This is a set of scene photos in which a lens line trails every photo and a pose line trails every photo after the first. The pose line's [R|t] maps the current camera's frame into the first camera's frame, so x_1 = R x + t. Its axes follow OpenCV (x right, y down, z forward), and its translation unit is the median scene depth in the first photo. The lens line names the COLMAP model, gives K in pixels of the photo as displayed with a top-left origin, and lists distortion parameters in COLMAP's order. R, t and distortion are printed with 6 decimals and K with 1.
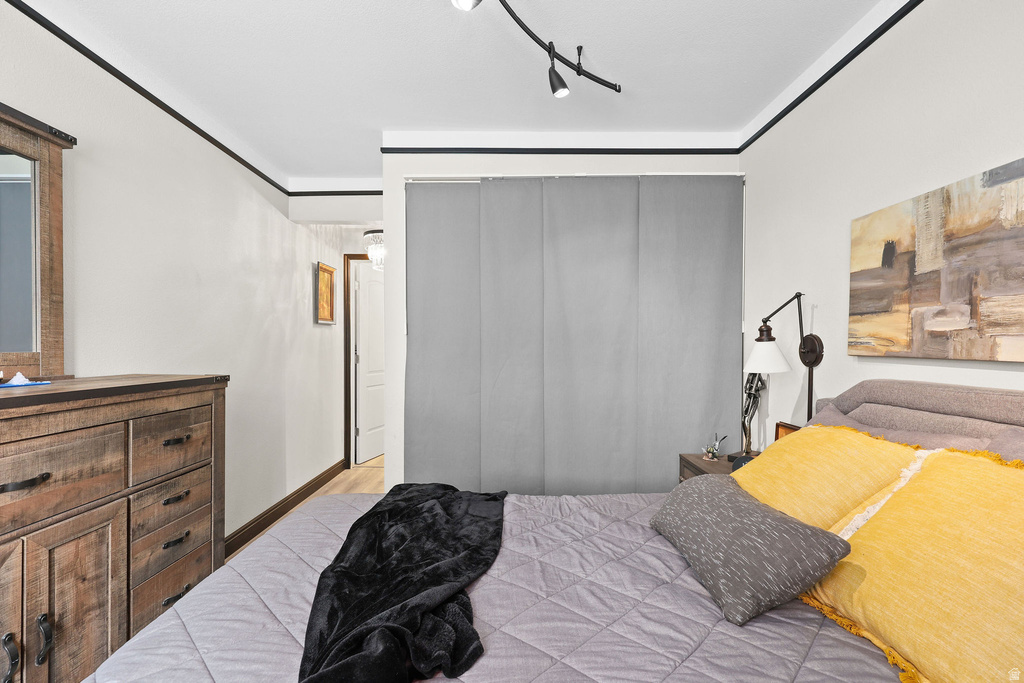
lens RADIAL K [[453.6, 0, 507.9], [0, 453.6, 354.0], [0, 0, 1]] dist [-0.003613, -0.000158]
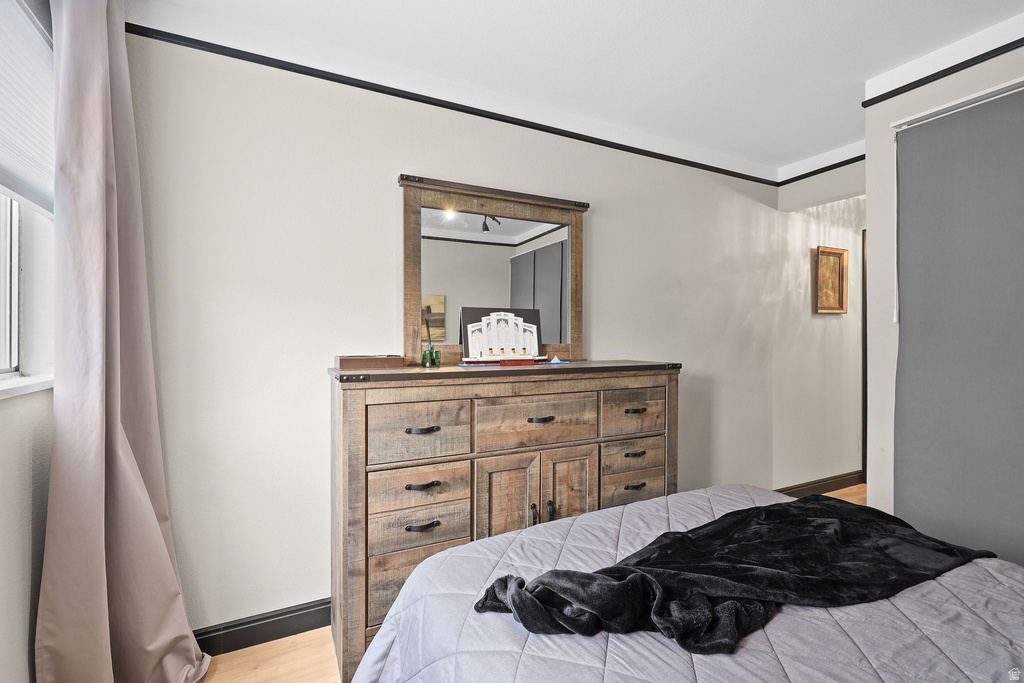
lens RADIAL K [[453.6, 0, 509.5], [0, 453.6, 339.6], [0, 0, 1]] dist [-0.003613, -0.000158]
pose [[0.465758, -0.004920, -0.884898, 0.311604], [-0.008130, 0.999919, -0.009839, -0.000739], [0.884875, 0.011777, 0.465680, 0.063889]]
